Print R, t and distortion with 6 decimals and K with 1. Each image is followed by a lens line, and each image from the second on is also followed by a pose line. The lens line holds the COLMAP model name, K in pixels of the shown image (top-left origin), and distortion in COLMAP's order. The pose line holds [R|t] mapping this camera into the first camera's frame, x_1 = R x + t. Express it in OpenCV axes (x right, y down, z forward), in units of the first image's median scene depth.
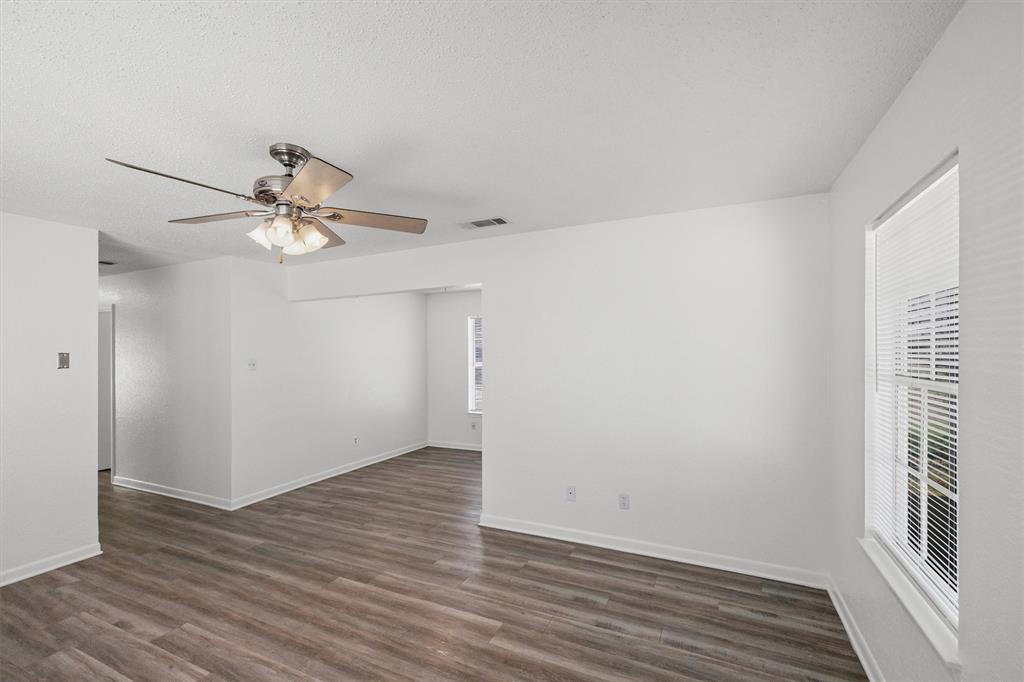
lens RADIAL K [[432.1, 0, 506.4], [0, 432.1, 350.2], [0, 0, 1]] dist [0.004117, -0.000782]
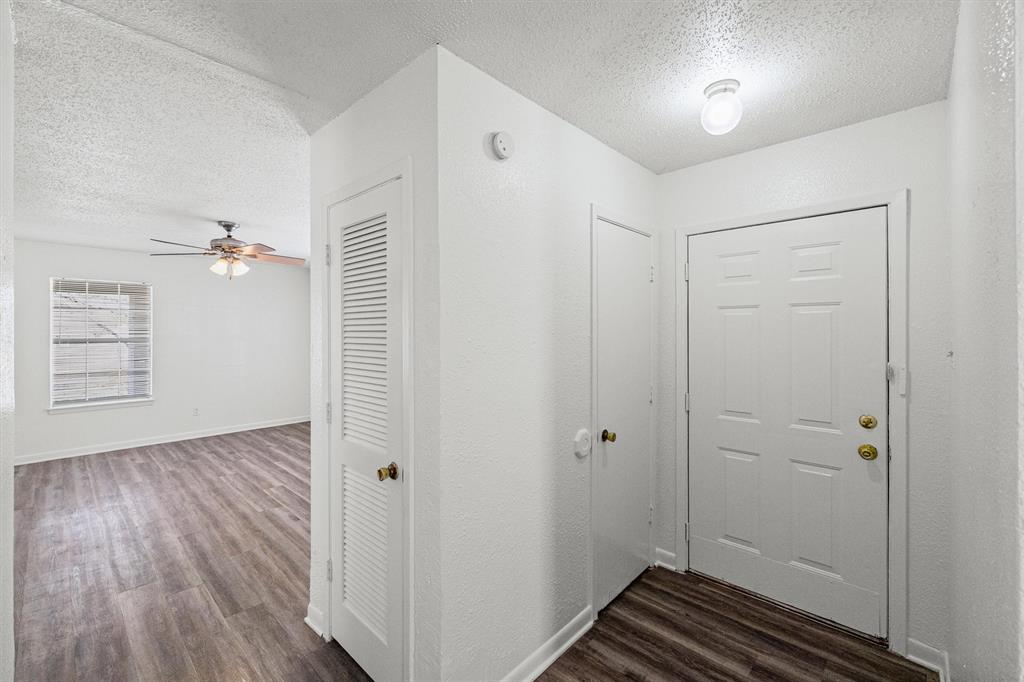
lens RADIAL K [[432.1, 0, 514.3], [0, 432.1, 336.8], [0, 0, 1]] dist [0.004117, -0.000782]
pose [[-0.953625, 0.007237, 0.300909, -1.715636], [0.008738, 0.999955, 0.003644, 0.036412], [-0.300869, 0.006105, -0.953646, 1.827779]]
